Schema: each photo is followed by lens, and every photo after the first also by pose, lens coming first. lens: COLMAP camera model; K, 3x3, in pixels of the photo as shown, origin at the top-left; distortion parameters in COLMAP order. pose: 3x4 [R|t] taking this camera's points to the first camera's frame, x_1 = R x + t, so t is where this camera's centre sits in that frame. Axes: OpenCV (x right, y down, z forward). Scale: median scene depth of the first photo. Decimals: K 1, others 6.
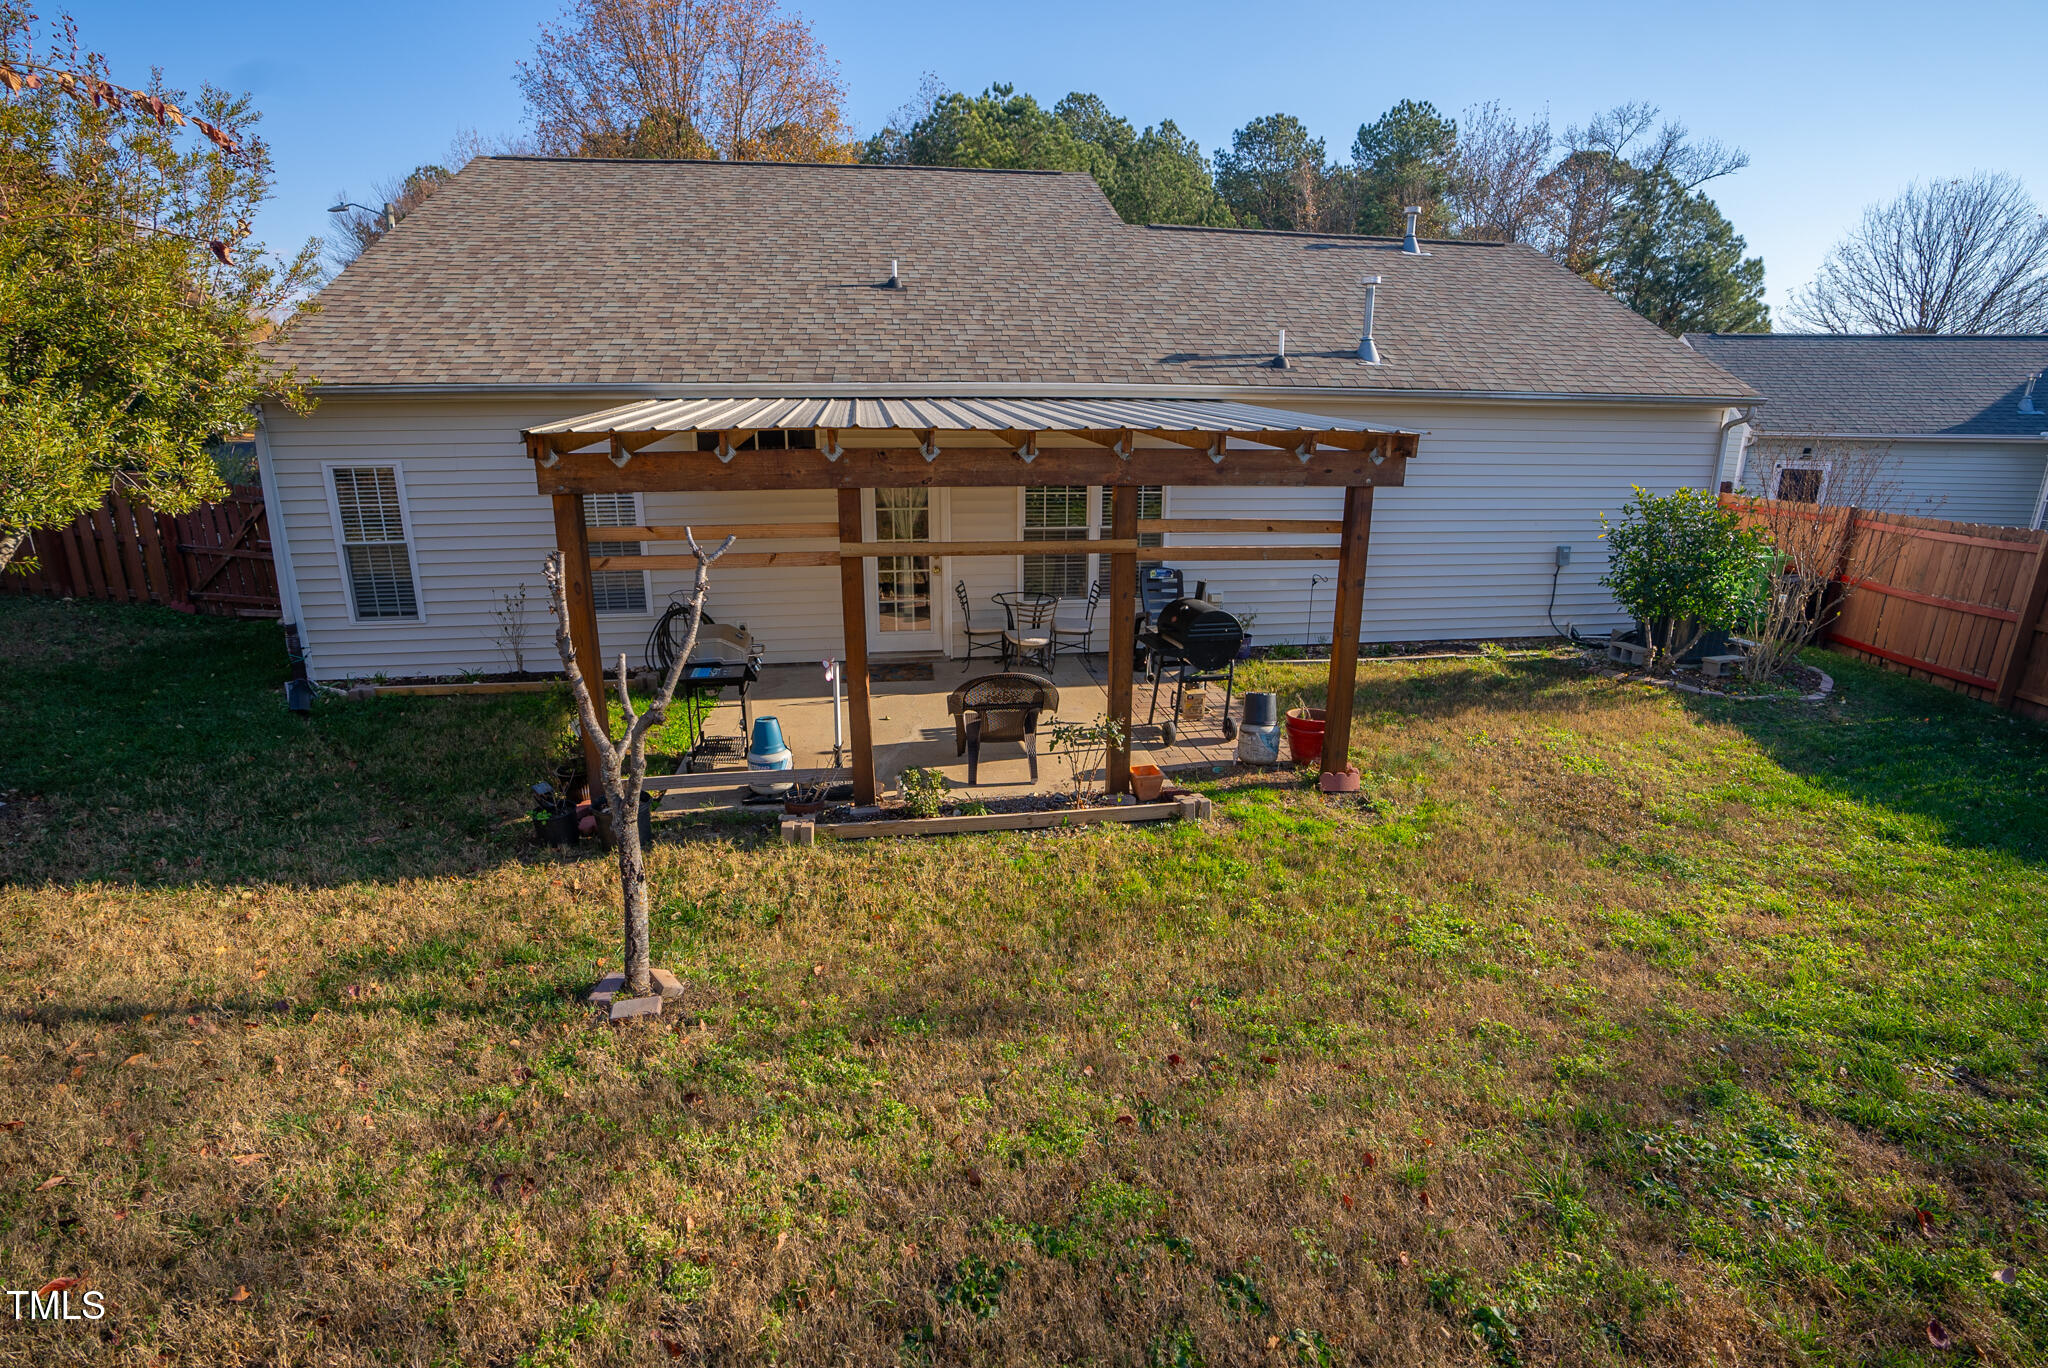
lens RADIAL K [[946.2, 0, 1023.4], [0, 946.2, 671.6], [0, 0, 1]] dist [-0.065711, 0.023377]
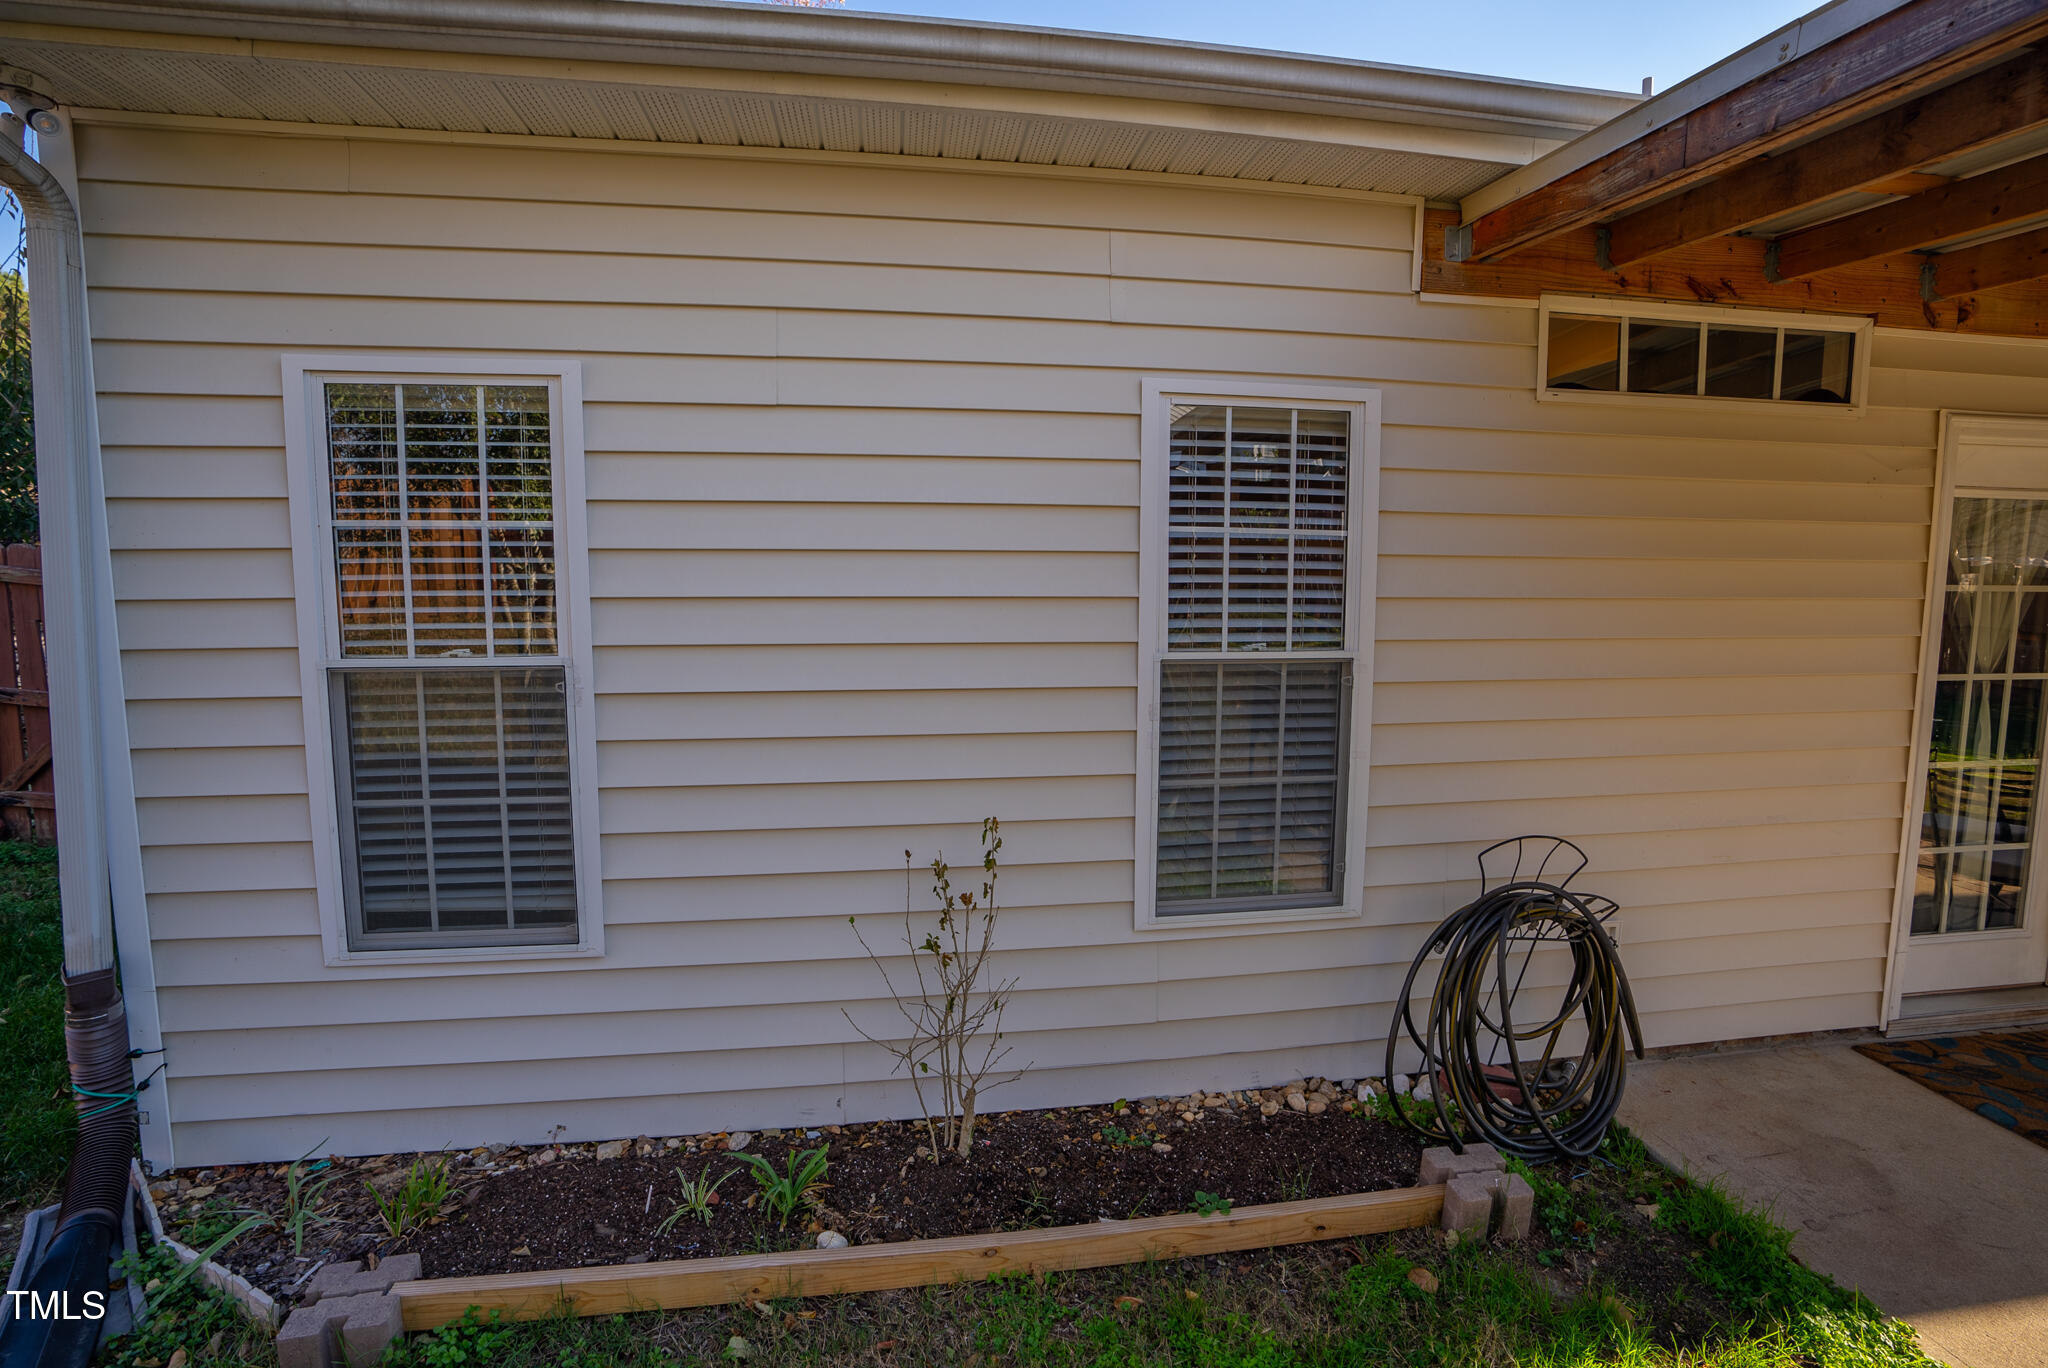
lens RADIAL K [[946.2, 0, 1022.4], [0, 946.2, 684.1], [0, 0, 1]] dist [-0.065711, 0.023377]
pose [[0.999980, -0.001922, 0.005943, -0.772678], [0.002893, 0.985777, -0.168033, -0.126209], [-0.005535, 0.168046, 0.985764, 1.051158]]
